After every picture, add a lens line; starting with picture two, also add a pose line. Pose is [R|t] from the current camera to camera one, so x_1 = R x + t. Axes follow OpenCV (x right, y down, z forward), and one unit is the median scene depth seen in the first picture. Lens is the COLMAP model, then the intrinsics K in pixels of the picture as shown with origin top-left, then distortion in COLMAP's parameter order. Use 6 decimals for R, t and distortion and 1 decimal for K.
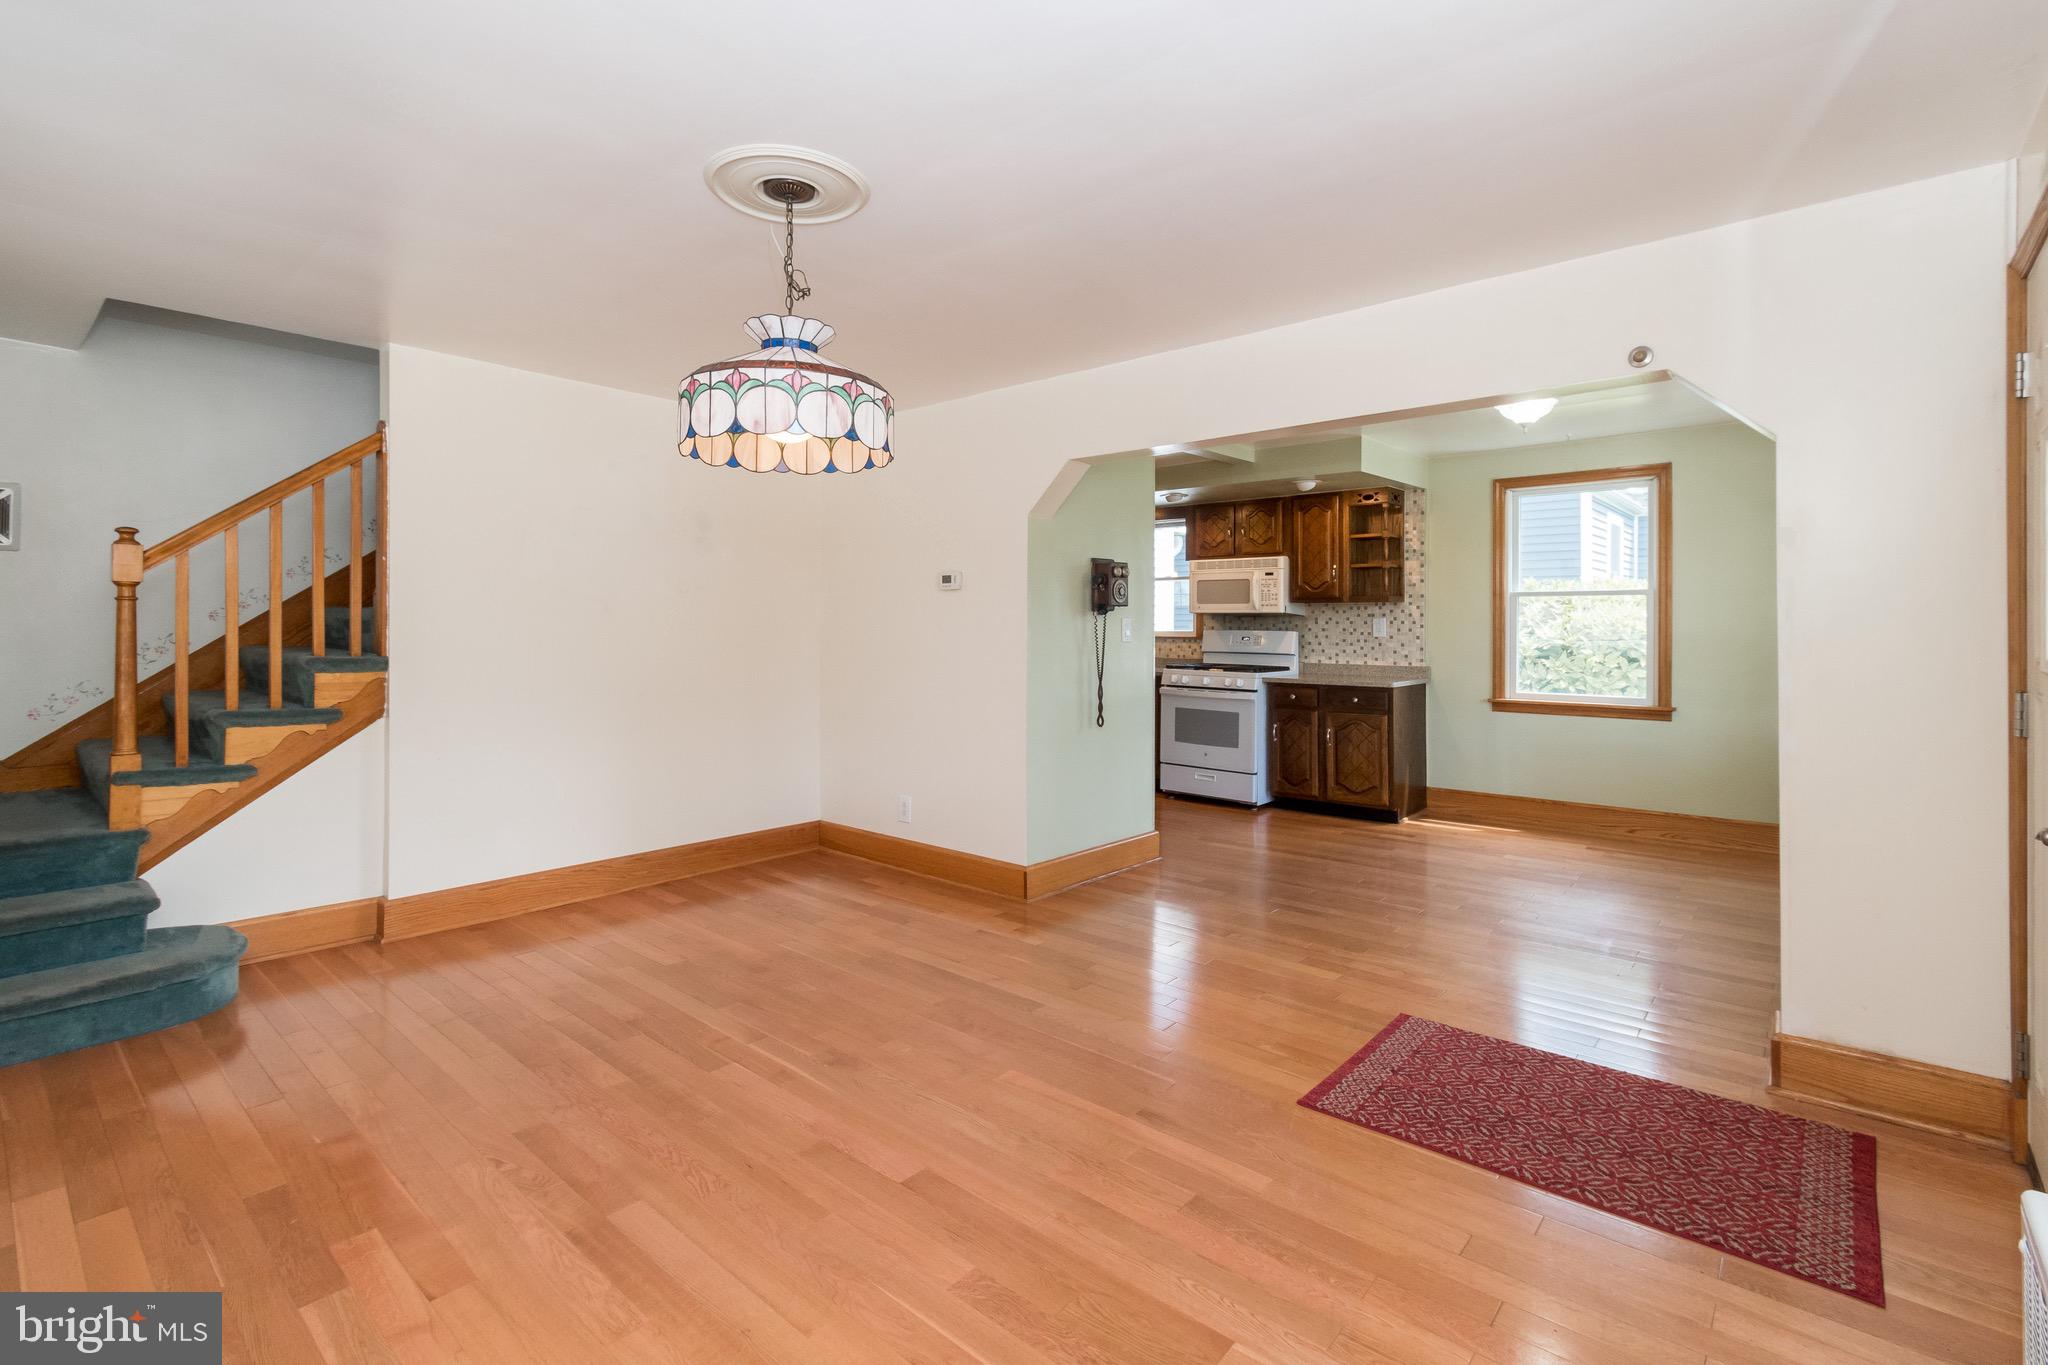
lens RADIAL K [[924.1, 0, 1023.8], [0, 924.1, 666.9], [0, 0, 1]] dist [-0.002119, 0.000101]
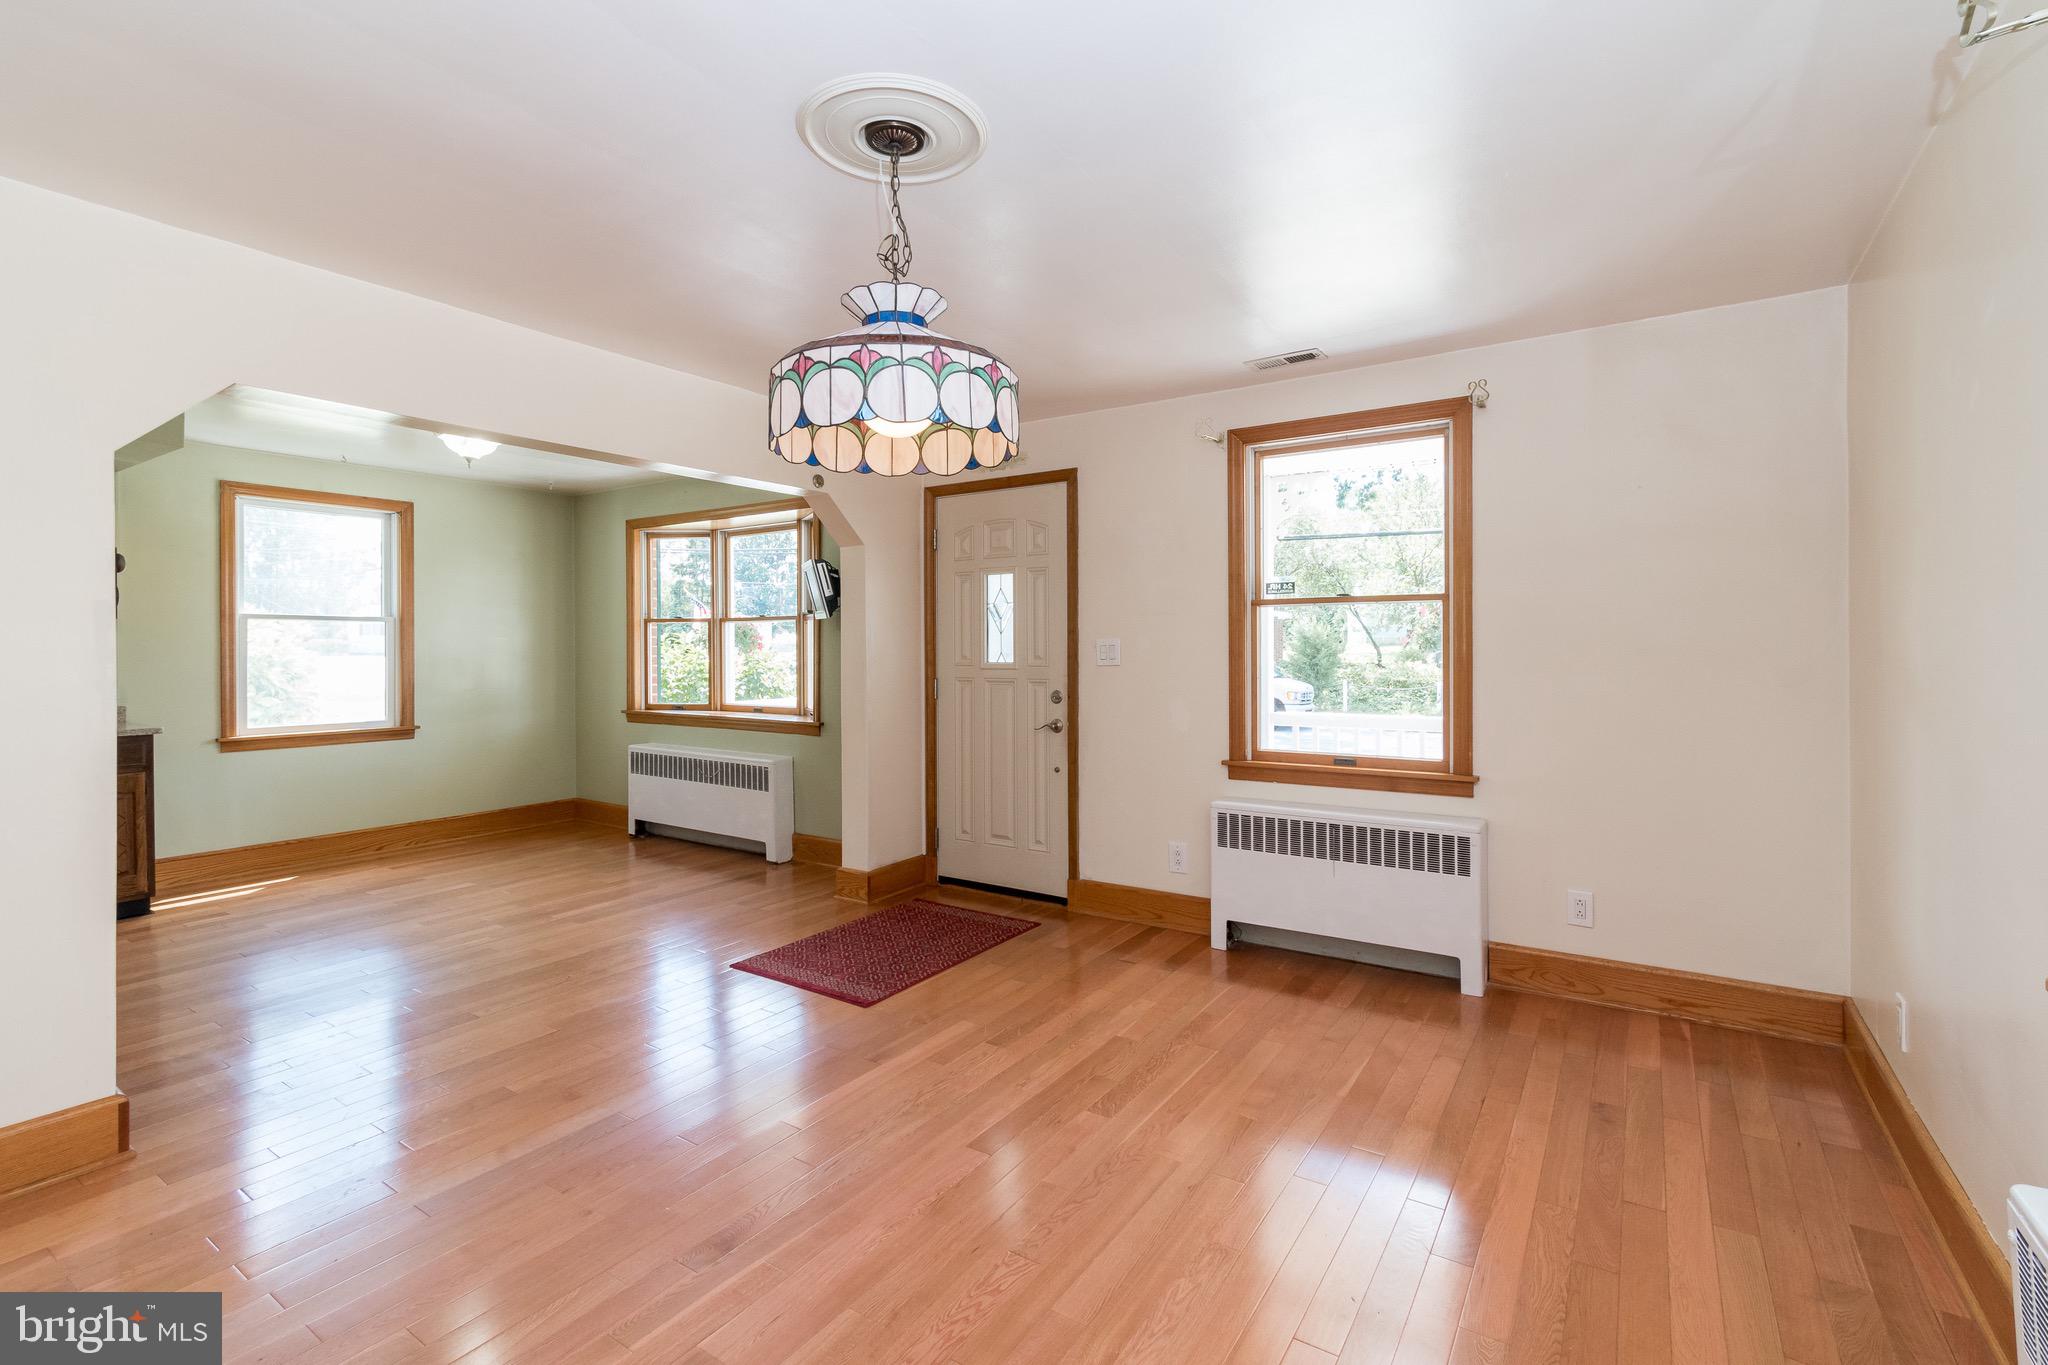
lens RADIAL K [[924.1, 0, 1023.8], [0, 924.1, 666.9], [0, 0, 1]] dist [-0.002119, 0.000101]
pose [[-0.122688, -0.017833, 0.992285, -0.469552], [0.049756, 0.998471, 0.024097, -0.015953], [-0.991197, 0.052328, -0.121613, 0.413203]]
